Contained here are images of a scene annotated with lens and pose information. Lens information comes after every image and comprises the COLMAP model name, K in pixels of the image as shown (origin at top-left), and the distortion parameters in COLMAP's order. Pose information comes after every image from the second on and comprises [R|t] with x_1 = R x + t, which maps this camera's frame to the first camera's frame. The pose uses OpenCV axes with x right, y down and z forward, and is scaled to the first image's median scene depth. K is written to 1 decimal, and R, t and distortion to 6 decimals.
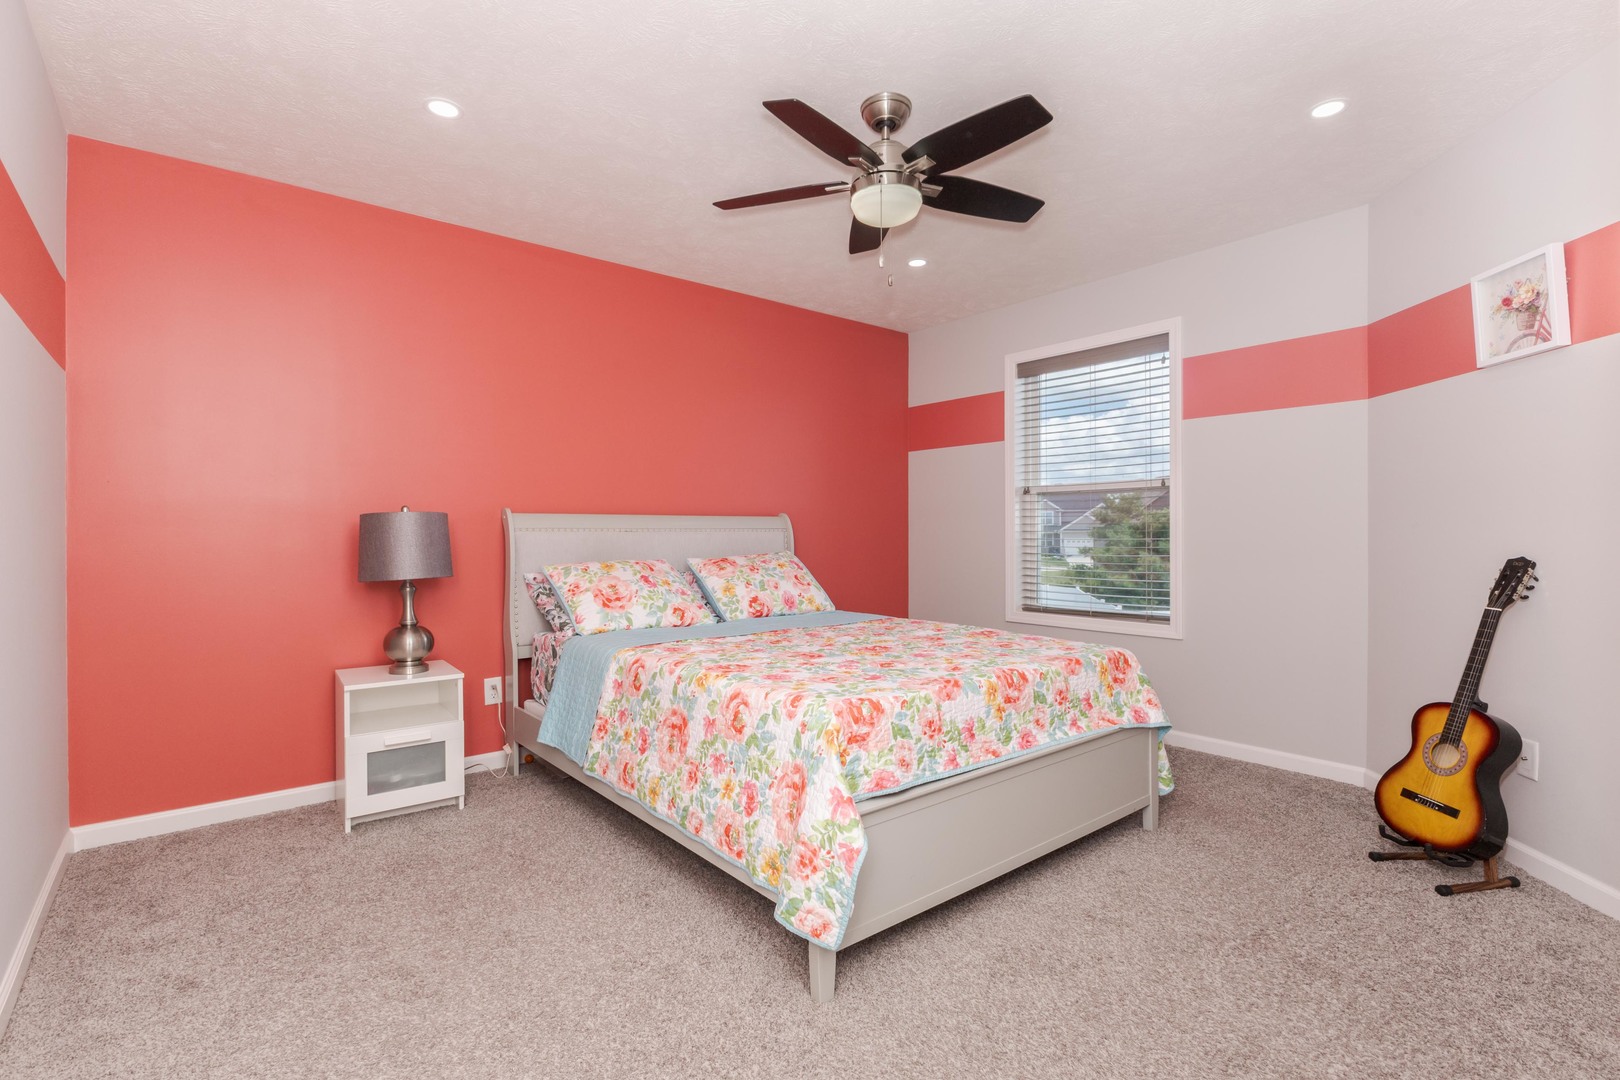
lens RADIAL K [[751.4, 0, 810.0], [0, 751.4, 540.0], [0, 0, 1]] dist [-0.000377, 0.000055]
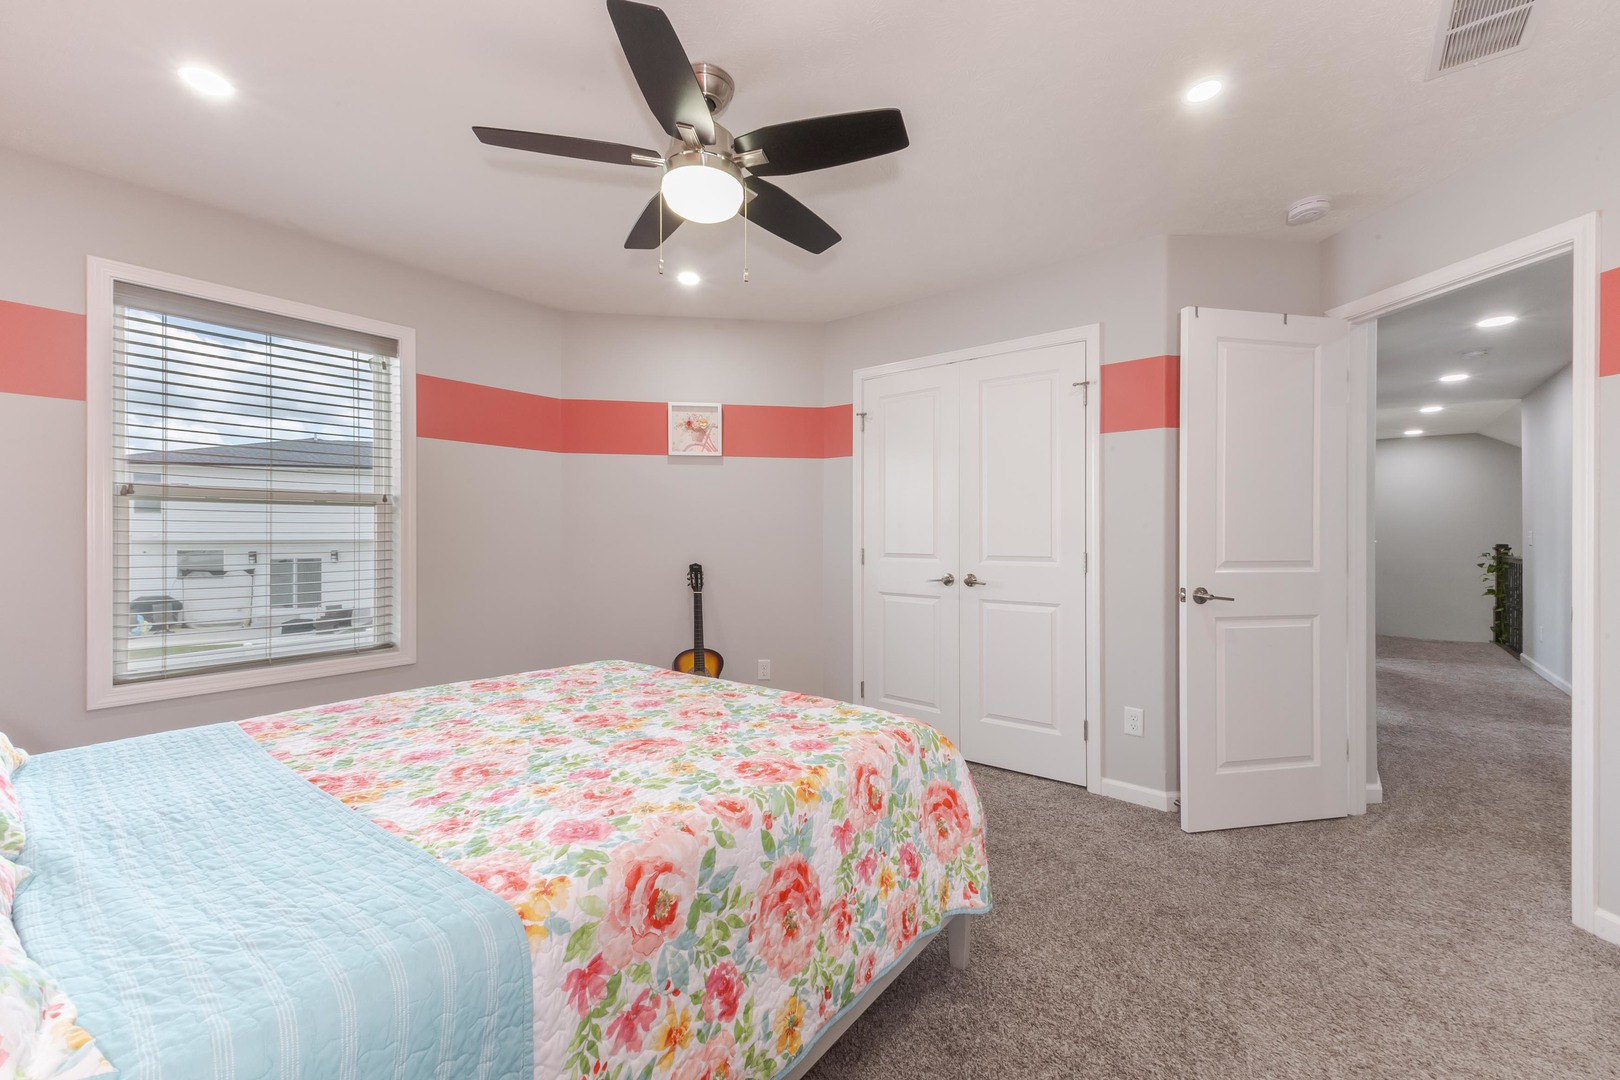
lens RADIAL K [[679.7, 0, 786.1], [0, 679.7, 537.1], [0, 0, 1]] dist [0.001802, 0.000089]
pose [[-0.210905, -0.000487, 0.977506, -0.751809], [0.009157, 0.999955, 0.002474, -0.045735], [-0.977464, 0.009473, -0.210892, 1.161074]]
